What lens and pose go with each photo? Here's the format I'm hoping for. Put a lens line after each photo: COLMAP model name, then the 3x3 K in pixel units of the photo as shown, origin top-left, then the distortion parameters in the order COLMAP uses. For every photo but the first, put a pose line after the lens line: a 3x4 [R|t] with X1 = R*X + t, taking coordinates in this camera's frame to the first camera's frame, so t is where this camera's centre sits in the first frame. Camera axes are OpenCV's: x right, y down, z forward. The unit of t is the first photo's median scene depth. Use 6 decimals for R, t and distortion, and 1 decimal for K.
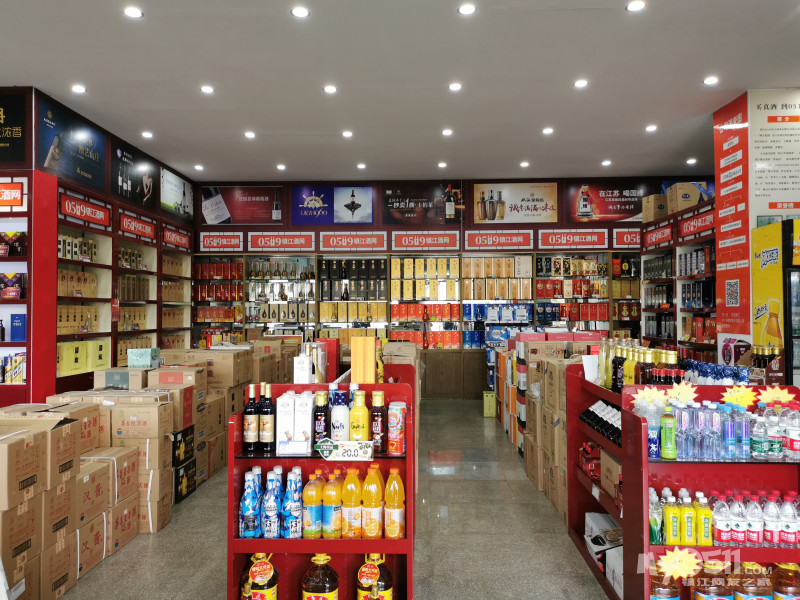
lens RADIAL K [[608.4, 0, 400.0], [0, 608.4, 300.0], [0, 0, 1]] dist [-0.000522, -0.000292]
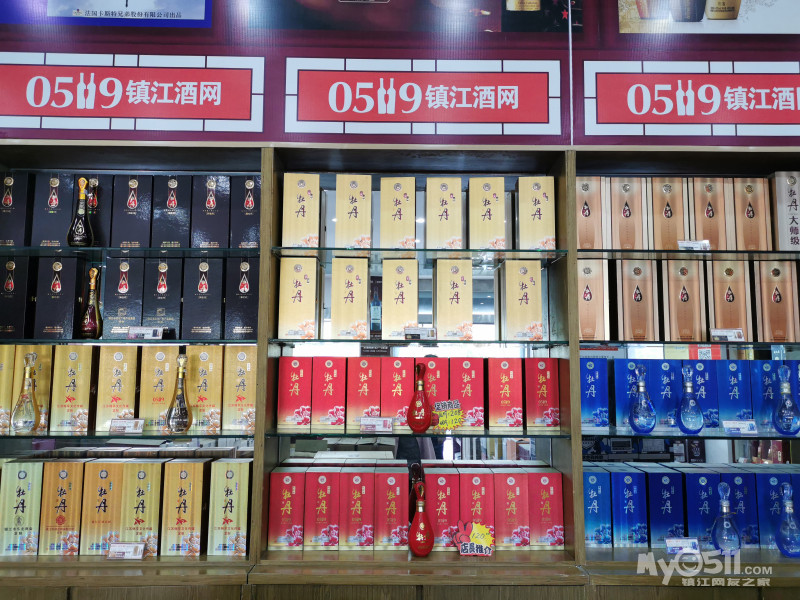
lens RADIAL K [[608.4, 0, 400.0], [0, 608.4, 300.0], [0, 0, 1]] dist [-0.000522, -0.000292]
pose [[0.998411, 0.016281, 0.053943, 0.020811], [-0.011945, 0.996743, -0.079754, 0.003236], [-0.055066, 0.078982, 0.995354, 0.761080]]
